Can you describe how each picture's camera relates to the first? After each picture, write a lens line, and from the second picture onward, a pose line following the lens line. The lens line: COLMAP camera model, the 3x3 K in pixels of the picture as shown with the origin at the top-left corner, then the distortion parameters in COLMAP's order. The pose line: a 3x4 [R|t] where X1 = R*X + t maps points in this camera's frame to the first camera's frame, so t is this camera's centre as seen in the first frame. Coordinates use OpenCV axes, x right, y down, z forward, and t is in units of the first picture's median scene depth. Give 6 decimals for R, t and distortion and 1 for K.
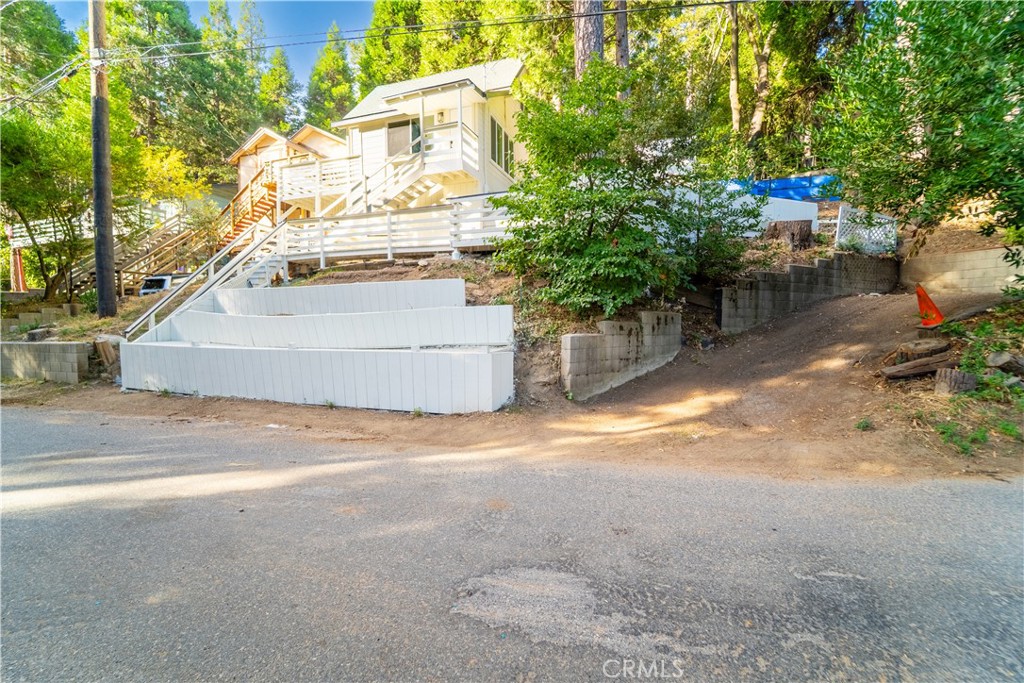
lens RADIAL K [[419.6, 0, 516.0], [0, 419.6, 337.7], [0, 0, 1]] dist [0.003756, -0.003809]
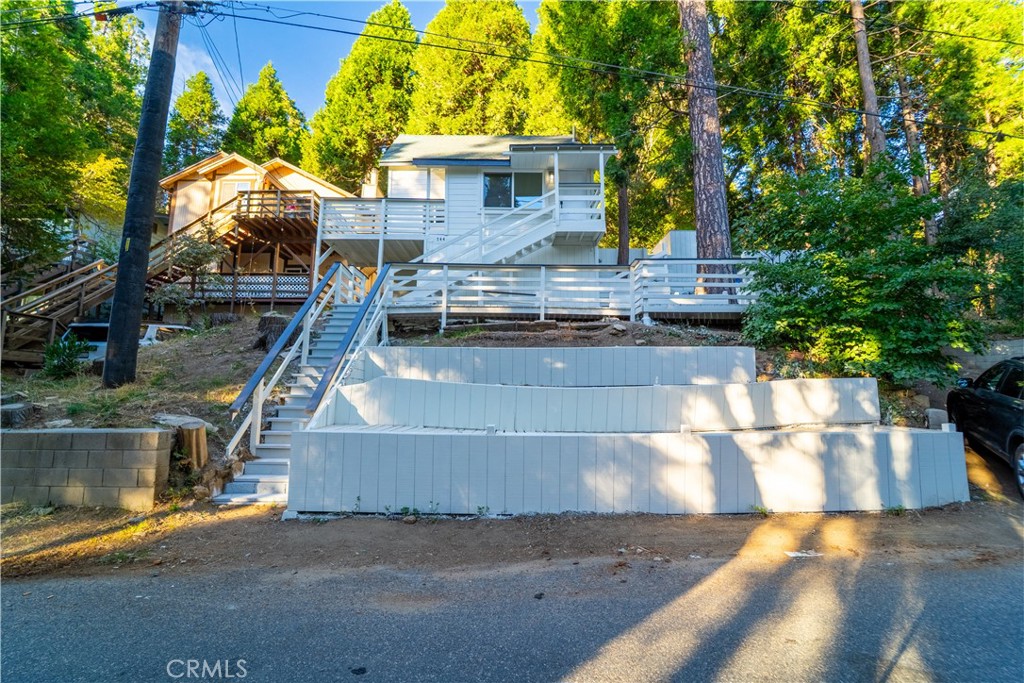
lens RADIAL K [[419.6, 0, 516.6], [0, 419.6, 344.7], [0, 0, 1]] dist [0.003756, -0.003809]
pose [[0.948070, 0.049023, 0.314261, -0.511121], [0.002900, 0.986677, -0.162666, -0.005063], [-0.318048, 0.155131, 0.935297, 0.212098]]
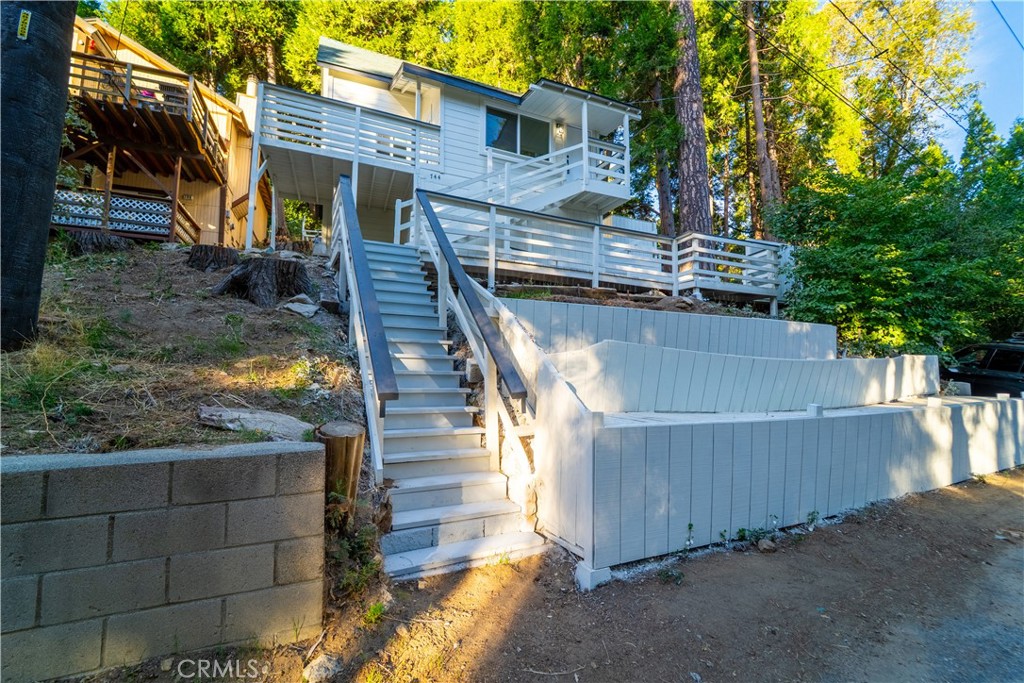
lens RADIAL K [[419.6, 0, 510.6], [0, 419.6, 339.6], [0, 0, 1]] dist [0.003756, -0.003809]
pose [[0.729574, 0.066400, 0.680671, -0.754492], [0.038119, 0.989780, -0.137411, -0.006193], [-0.682839, 0.126198, 0.719587, 0.506895]]
